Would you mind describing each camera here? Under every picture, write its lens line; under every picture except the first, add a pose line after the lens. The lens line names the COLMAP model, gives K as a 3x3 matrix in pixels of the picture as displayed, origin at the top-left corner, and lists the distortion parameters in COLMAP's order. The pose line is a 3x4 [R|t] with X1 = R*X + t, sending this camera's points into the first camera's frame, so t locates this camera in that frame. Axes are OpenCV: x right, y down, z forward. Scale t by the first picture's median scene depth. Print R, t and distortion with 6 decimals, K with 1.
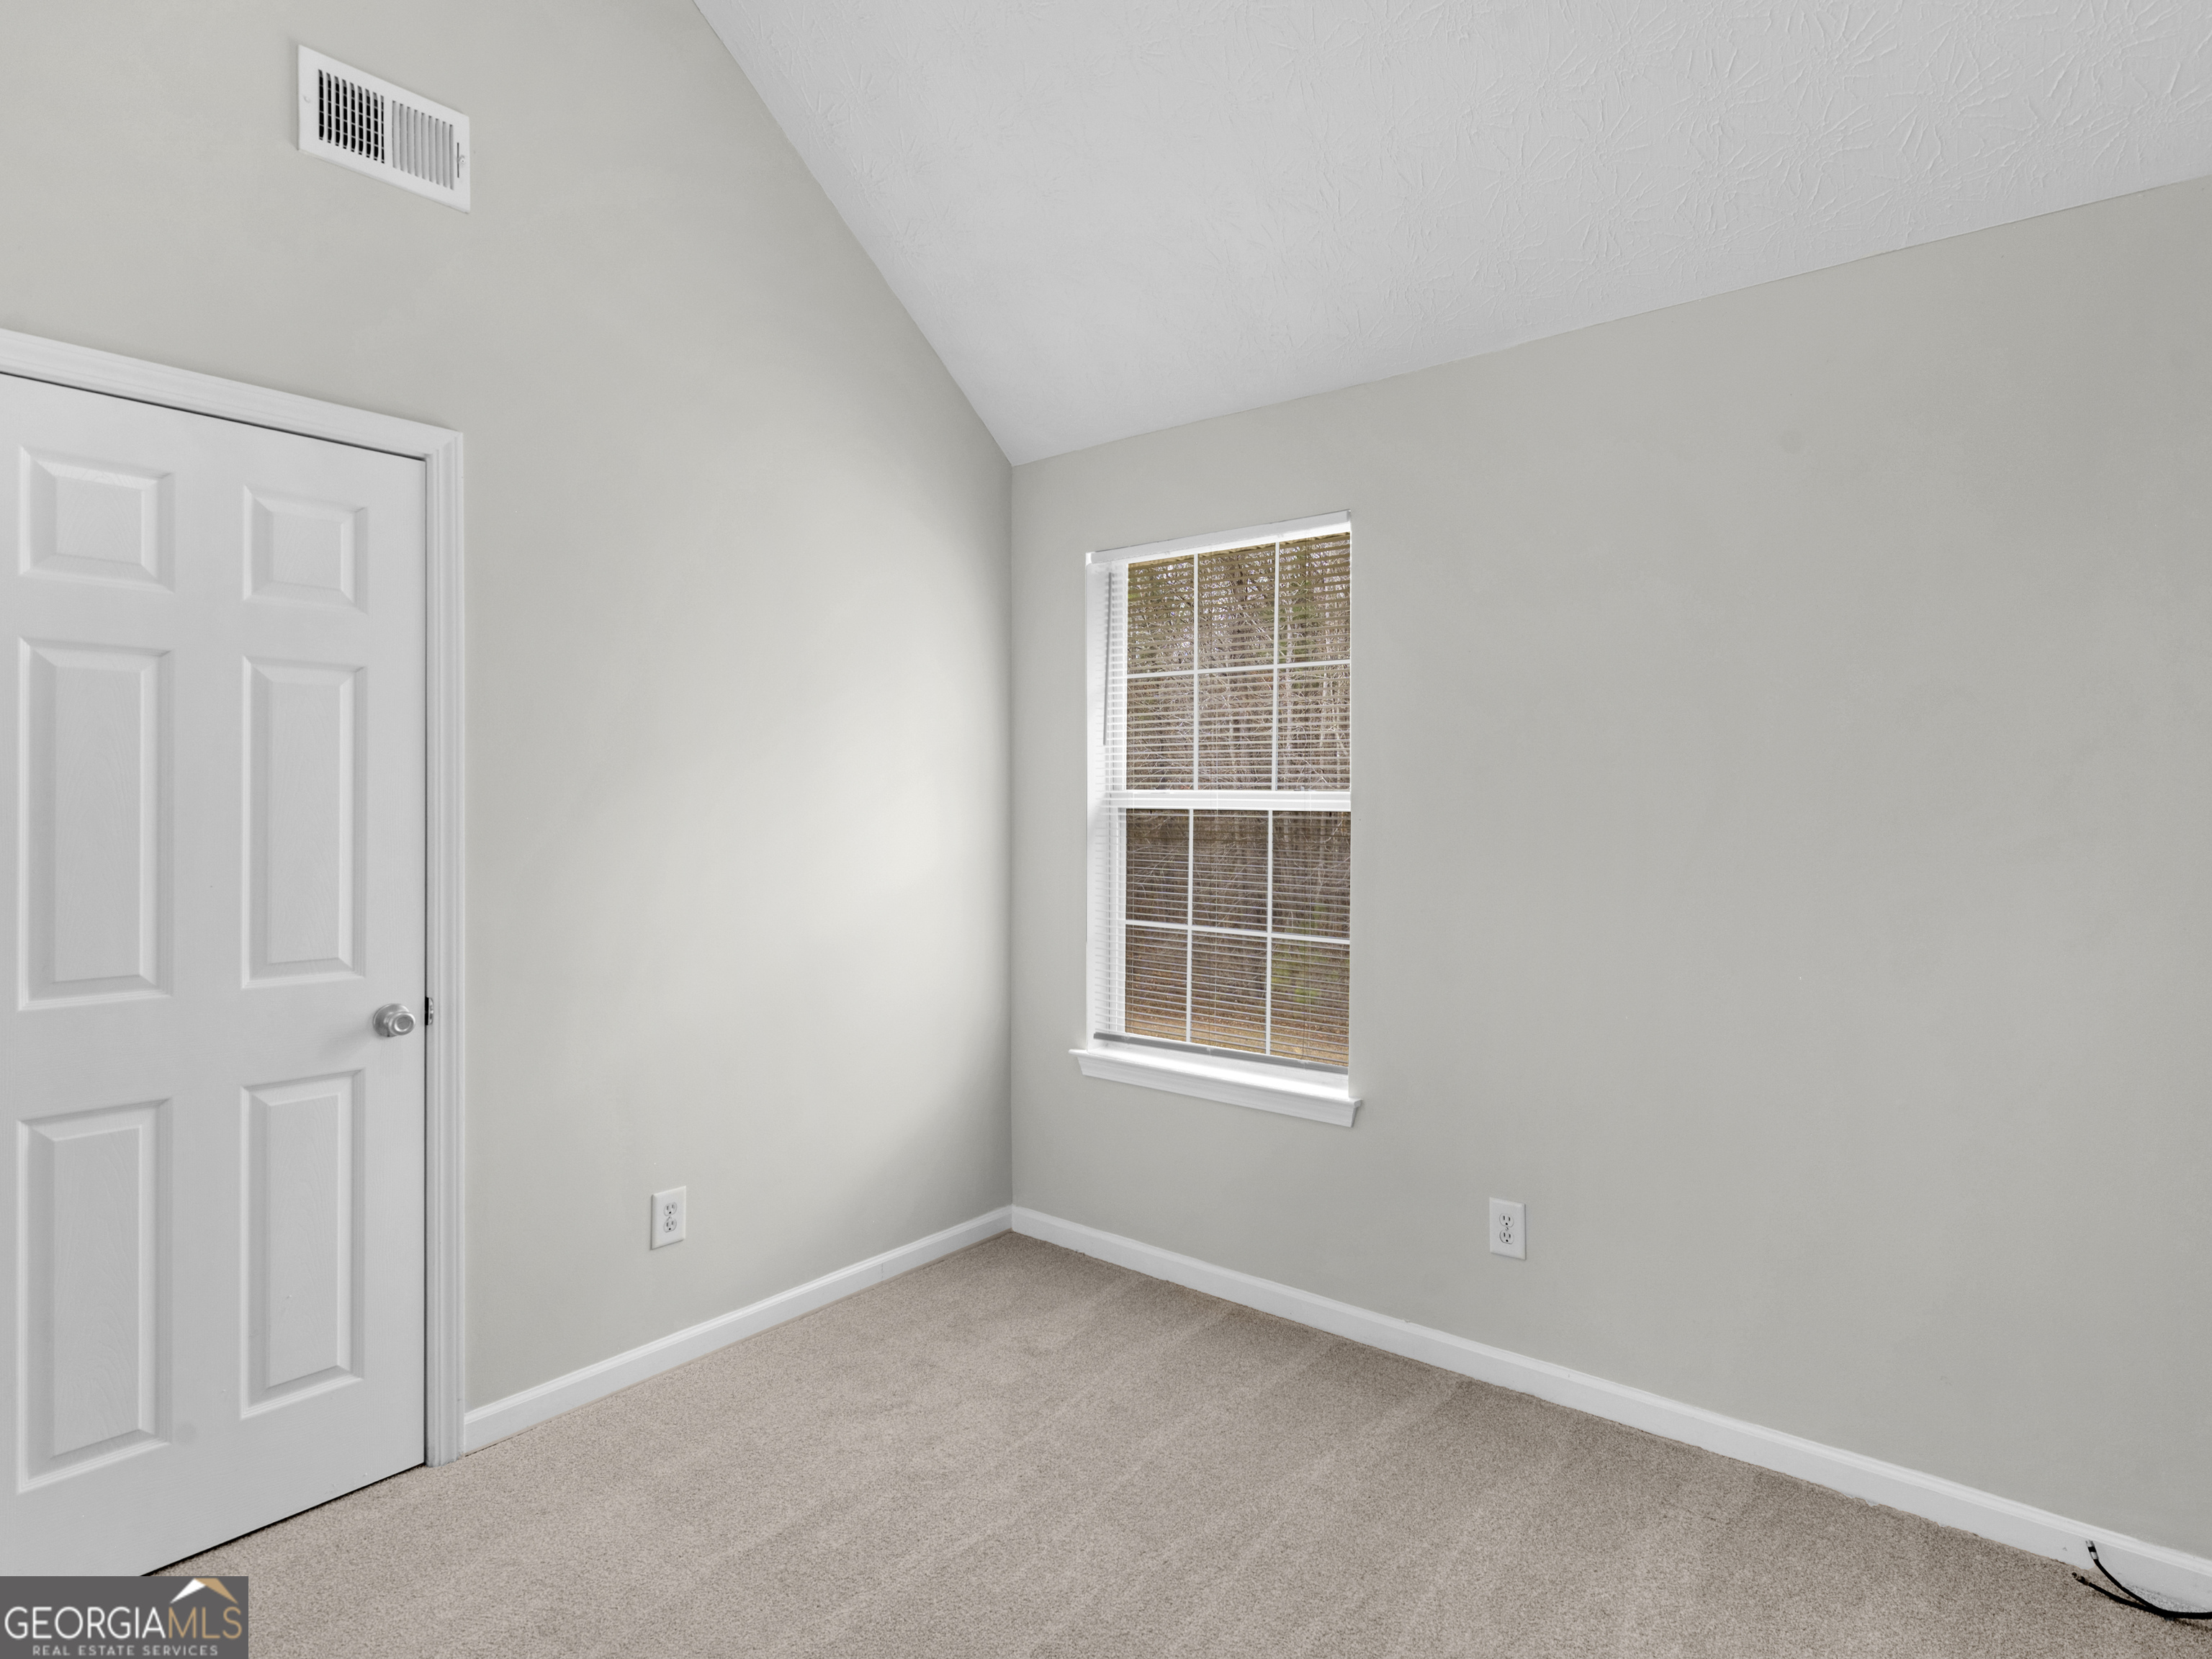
lens RADIAL K [[1201.0, 0, 1132.9], [0, 1201.0, 805.0], [0, 0, 1]] dist [0.011824, -0.000097]
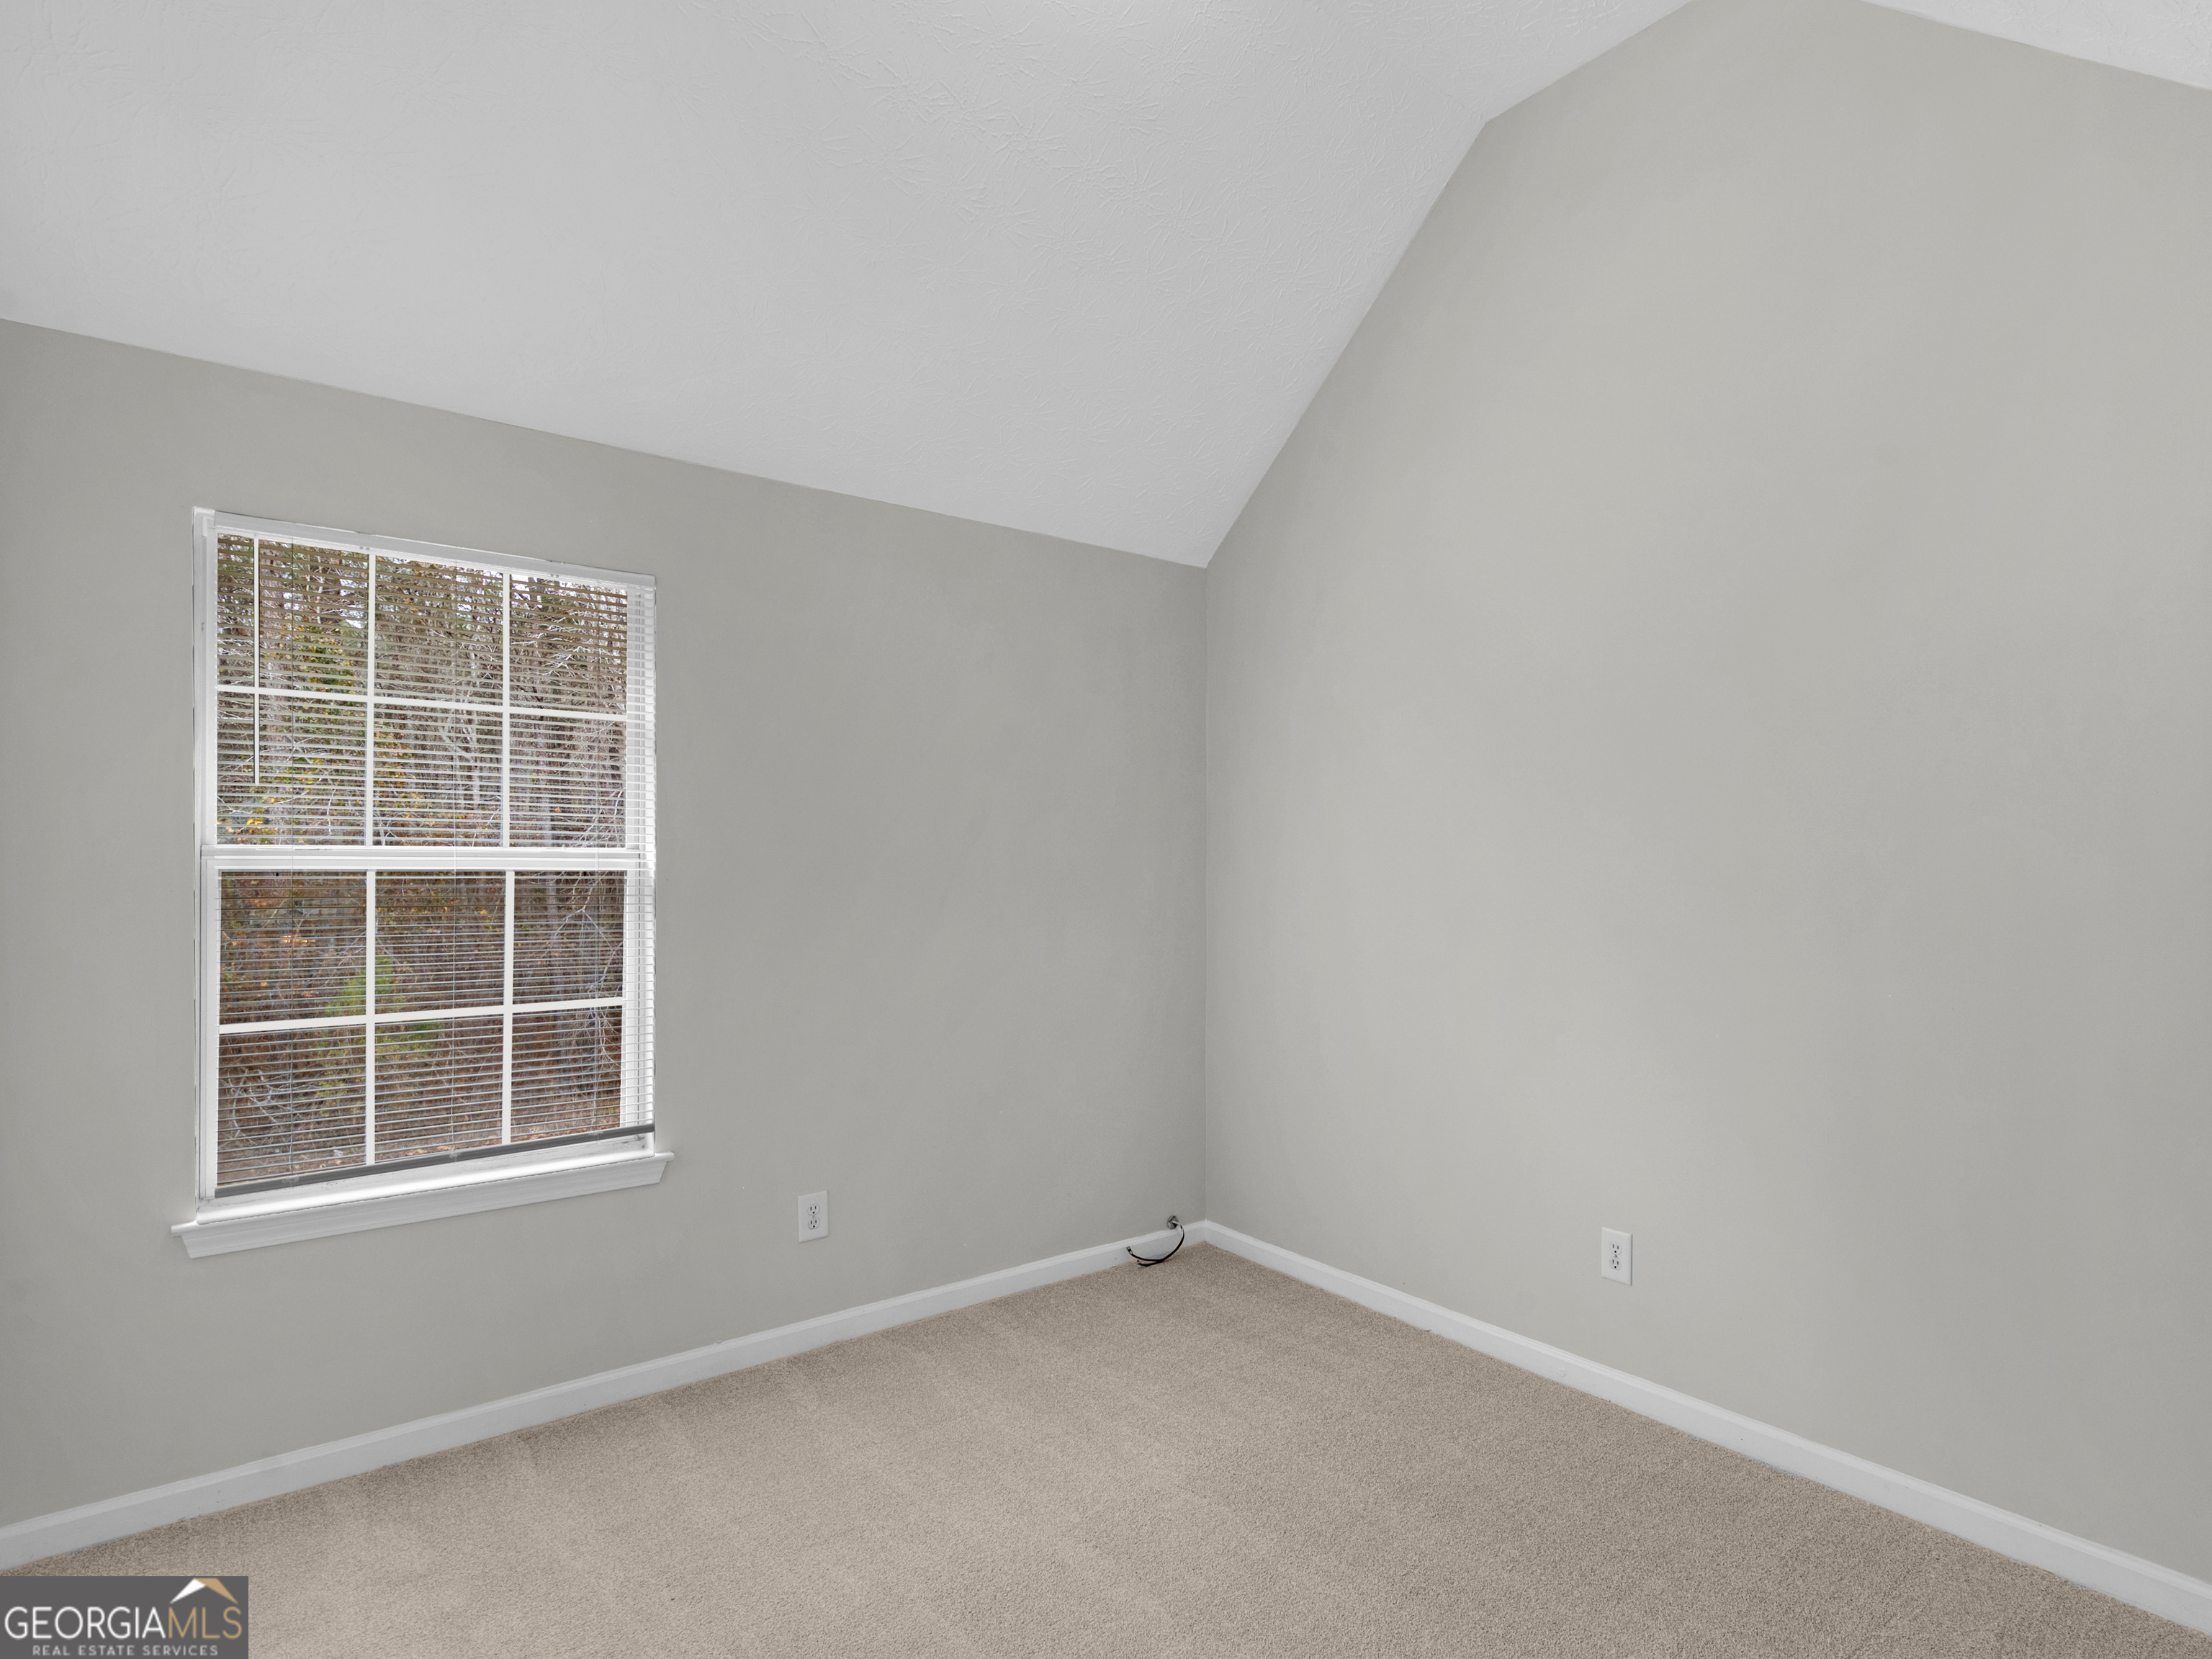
lens RADIAL K [[1201.0, 0, 1085.1], [0, 1201.0, 835.5], [0, 0, 1]] dist [0.011824, -0.000097]
pose [[0.236876, 0.015104, 0.971423, -0.741939], [-0.001445, 0.999884, -0.015194, -0.009704], [-0.971539, 0.002195, 0.236870, 0.418895]]
